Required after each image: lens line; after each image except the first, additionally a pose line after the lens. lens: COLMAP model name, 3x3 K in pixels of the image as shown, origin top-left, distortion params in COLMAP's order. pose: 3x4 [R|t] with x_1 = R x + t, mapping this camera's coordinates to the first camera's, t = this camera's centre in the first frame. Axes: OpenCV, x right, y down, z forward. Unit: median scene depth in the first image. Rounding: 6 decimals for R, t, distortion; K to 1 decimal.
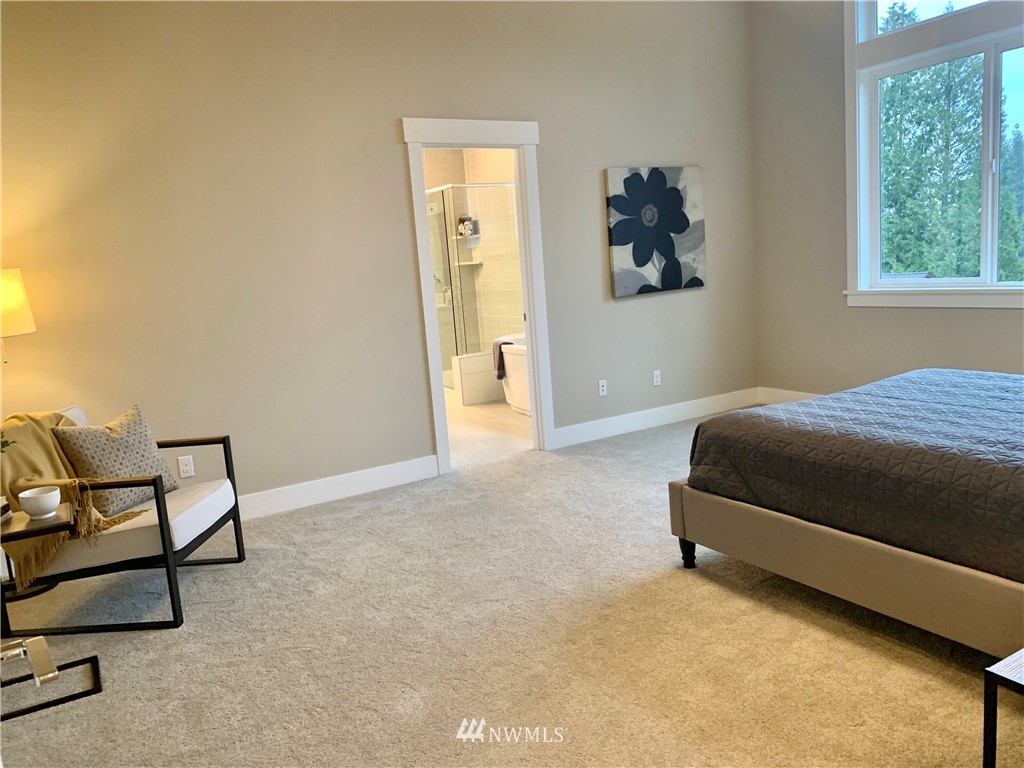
lens RADIAL K [[781.3, 0, 515.6], [0, 781.3, 385.1], [0, 0, 1]] dist [0.042985, -0.052491]
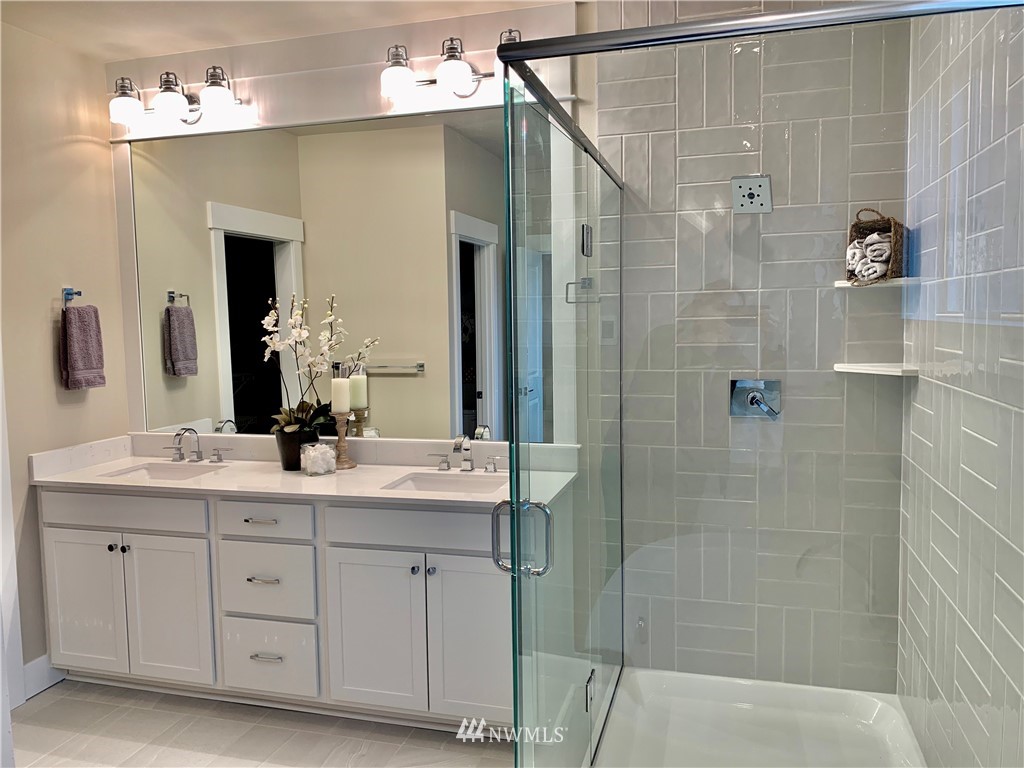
lens RADIAL K [[781.3, 0, 510.6], [0, 781.3, 379.7], [0, 0, 1]] dist [0.042985, -0.052491]
pose [[0.676474, 0.122026, -0.726287, 0.067504], [-0.153758, 0.987846, 0.022758, -0.139402], [0.720237, 0.096277, 0.687015, 0.700191]]
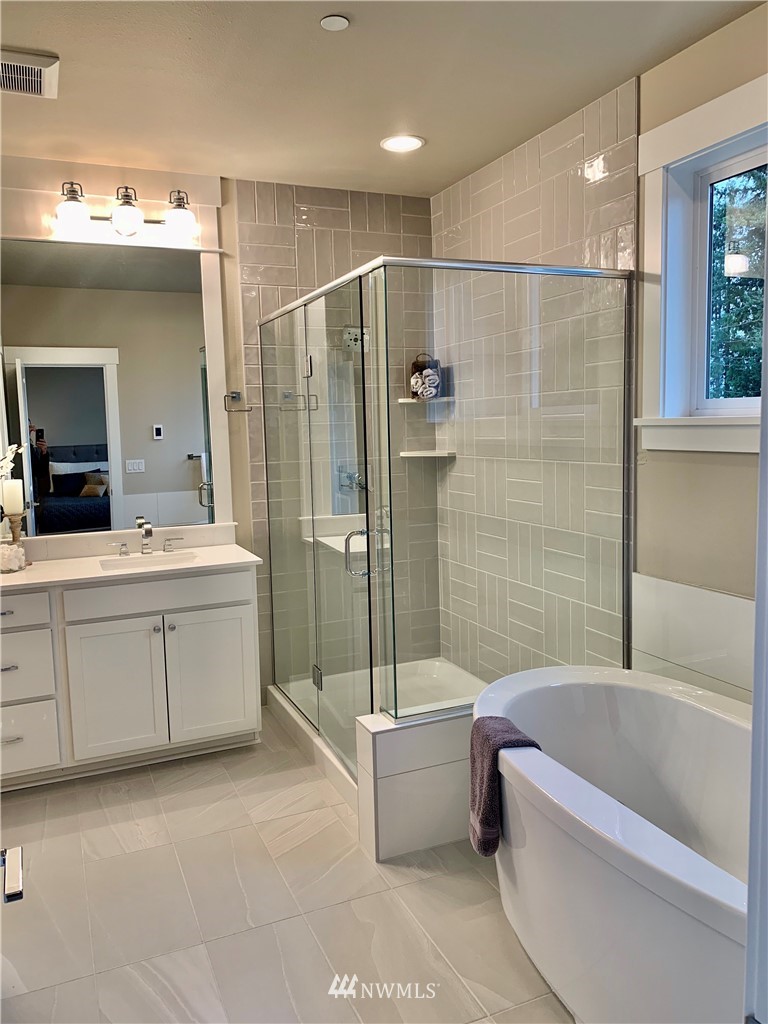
lens RADIAL K [[781.3, 0, 381.5], [0, 781.3, 512.2], [0, 0, 1]] dist [0.042985, -0.052491]
pose [[0.989675, 0.064054, -0.128224, -0.023622], [-0.069562, 0.996817, -0.038948, -0.100603], [0.125321, 0.047465, 0.990980, 0.524495]]
